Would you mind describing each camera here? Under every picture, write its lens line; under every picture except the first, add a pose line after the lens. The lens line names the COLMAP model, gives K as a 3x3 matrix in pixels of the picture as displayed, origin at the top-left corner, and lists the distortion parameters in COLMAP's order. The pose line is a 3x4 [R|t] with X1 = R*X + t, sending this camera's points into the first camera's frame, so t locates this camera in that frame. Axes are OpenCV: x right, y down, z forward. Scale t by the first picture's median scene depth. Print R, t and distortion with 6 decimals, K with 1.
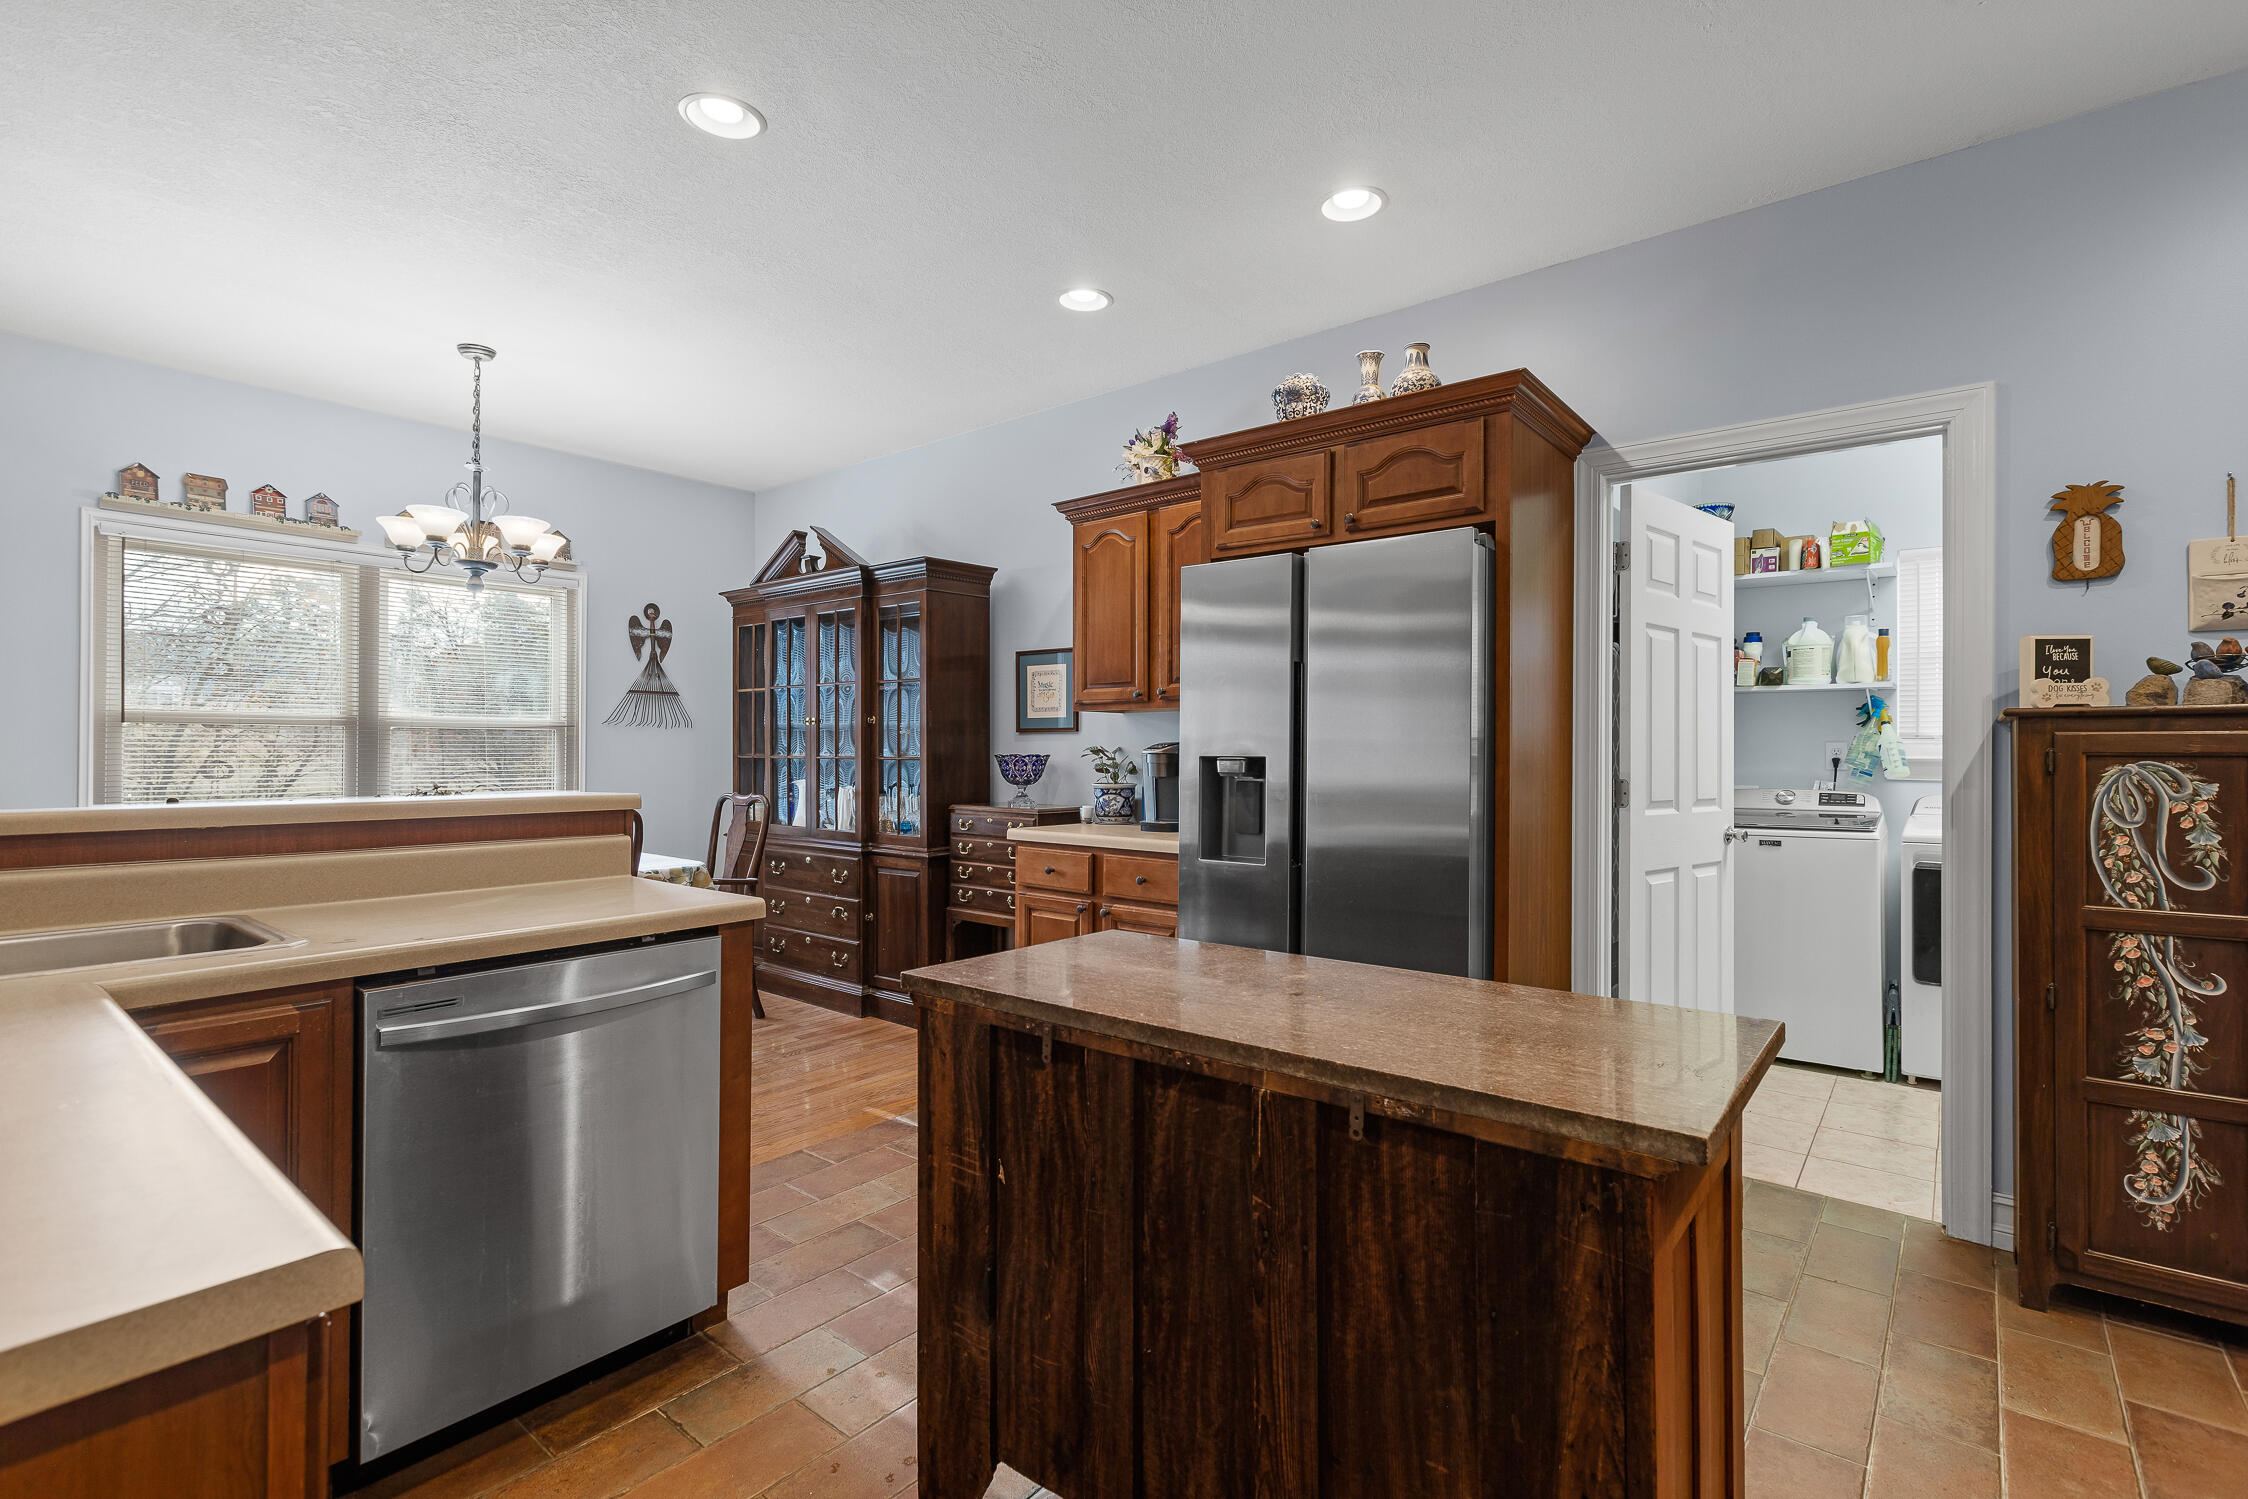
lens RADIAL K [[1030.2, 0, 1118.7], [0, 1030.2, 750.4], [0, 0, 1]] dist [0.001867, -0.000353]
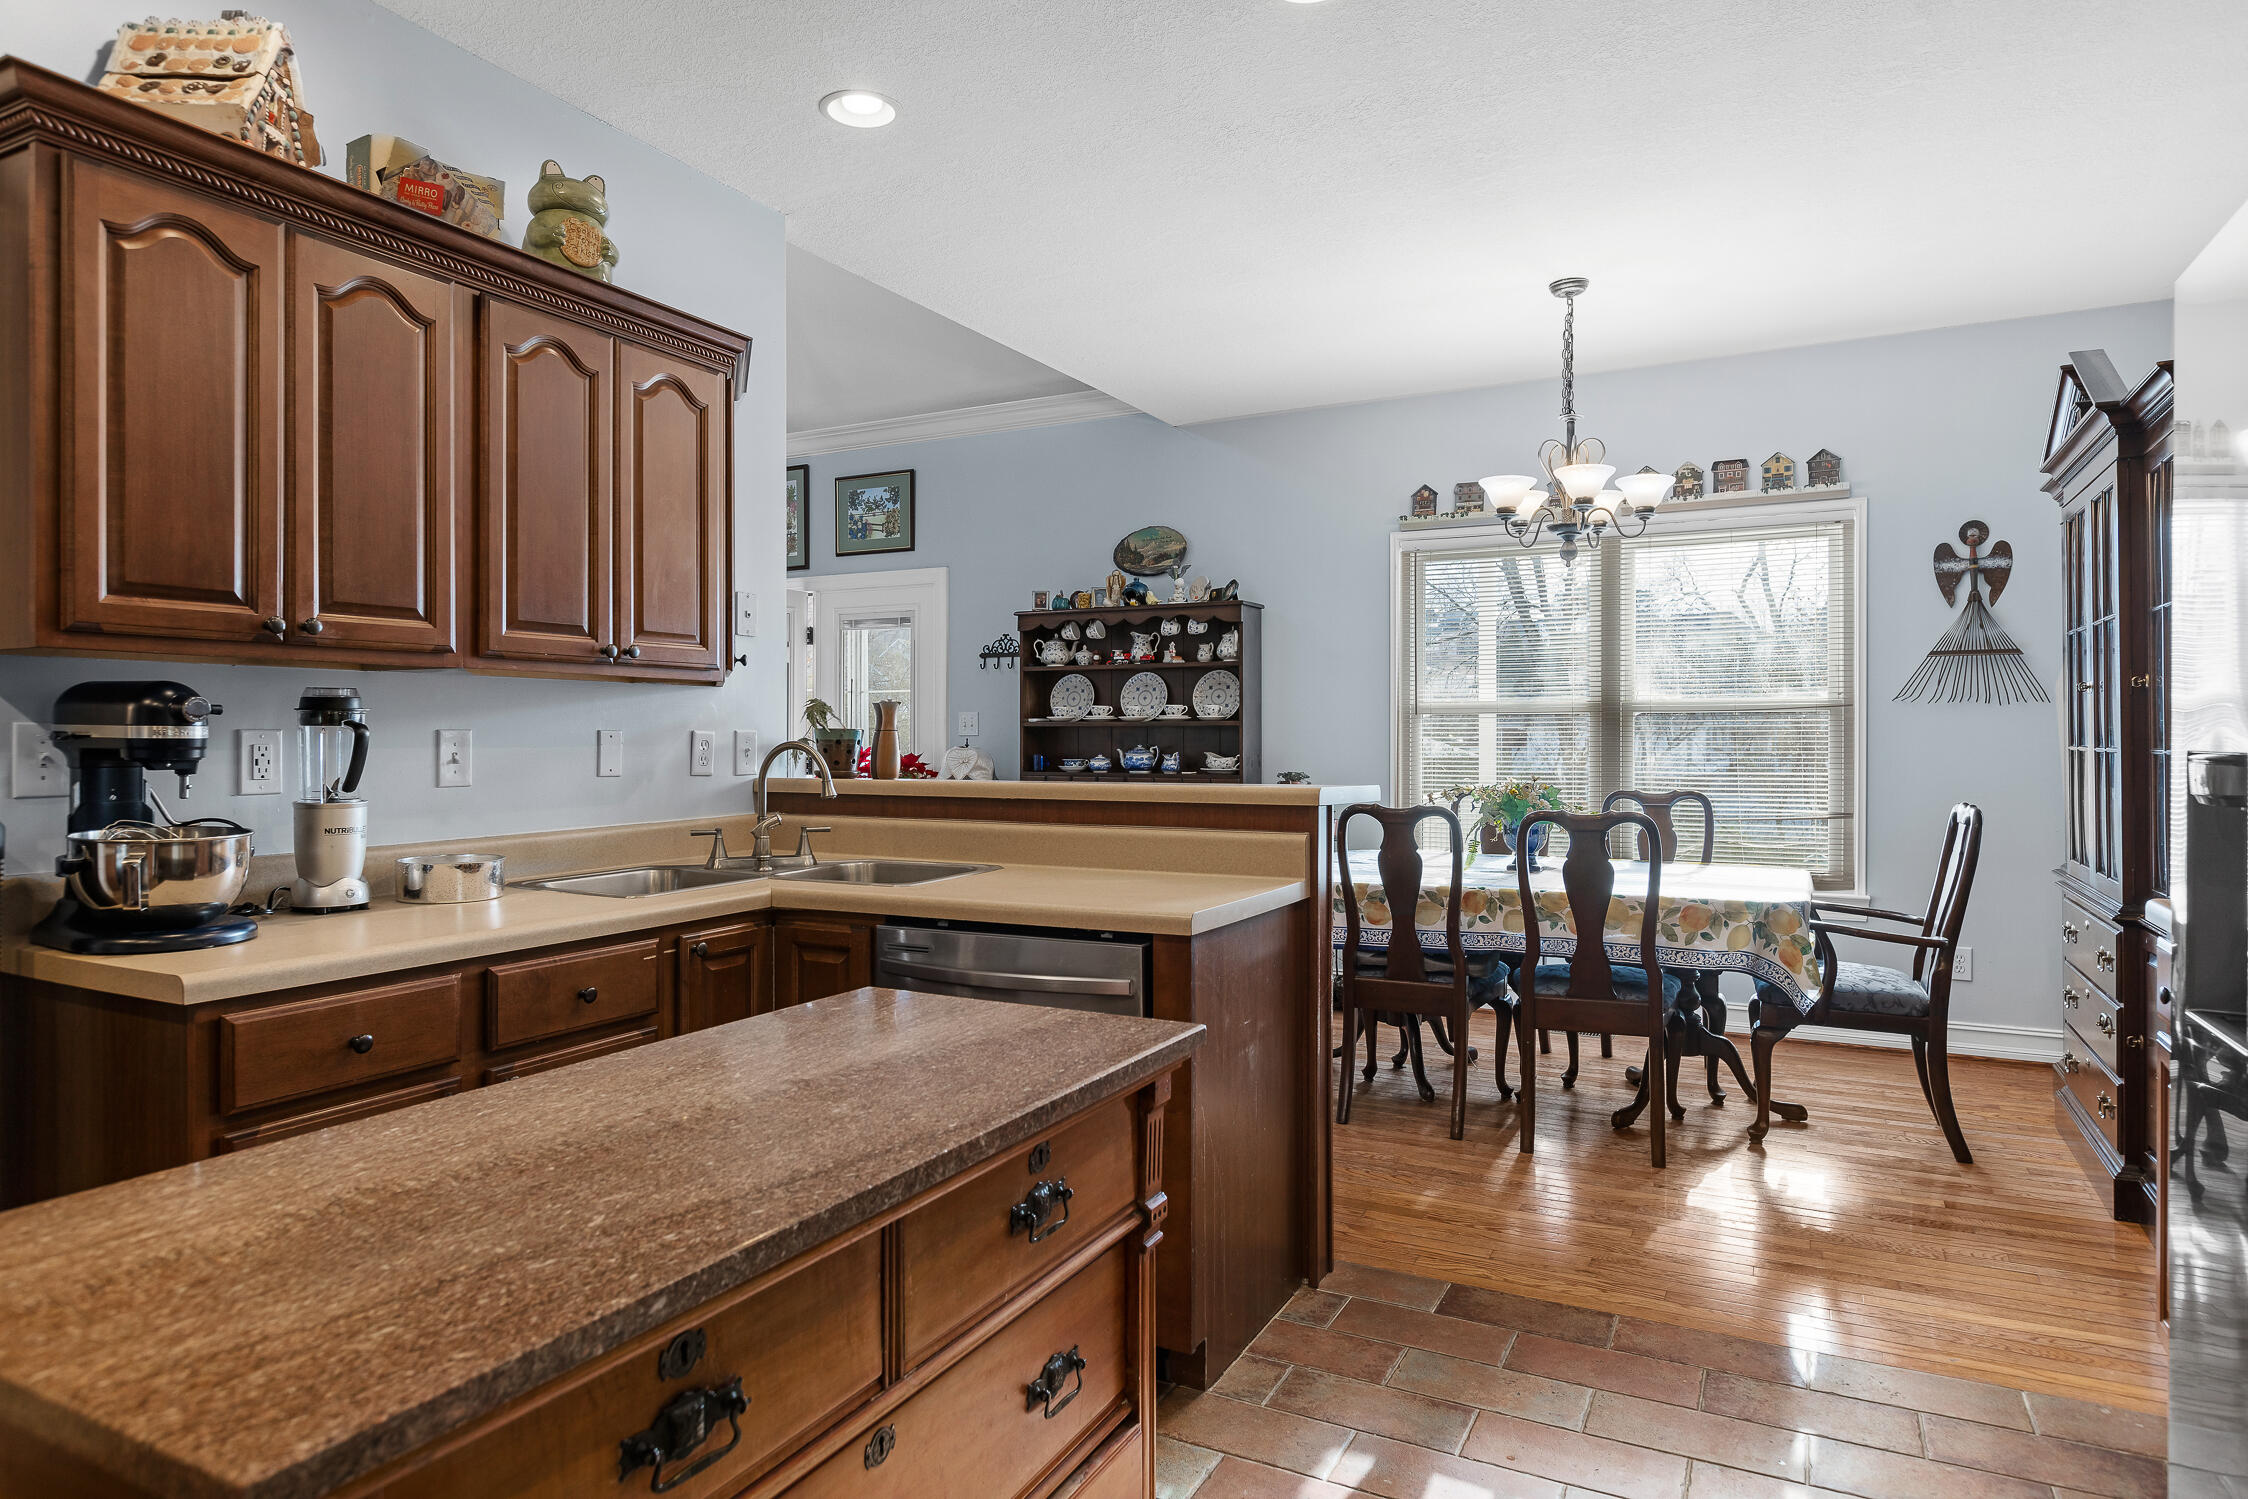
lens RADIAL K [[1281.1, 0, 1117.2], [0, 1281.1, 735.7], [0, 0, 1]] dist [0.002954, -0.001897]
pose [[0.207516, -0.001430, -0.978231, 0.308099], [0.001792, 0.999998, -0.001081, -0.001207], [0.978230, -0.001528, 0.207518, 0.325438]]
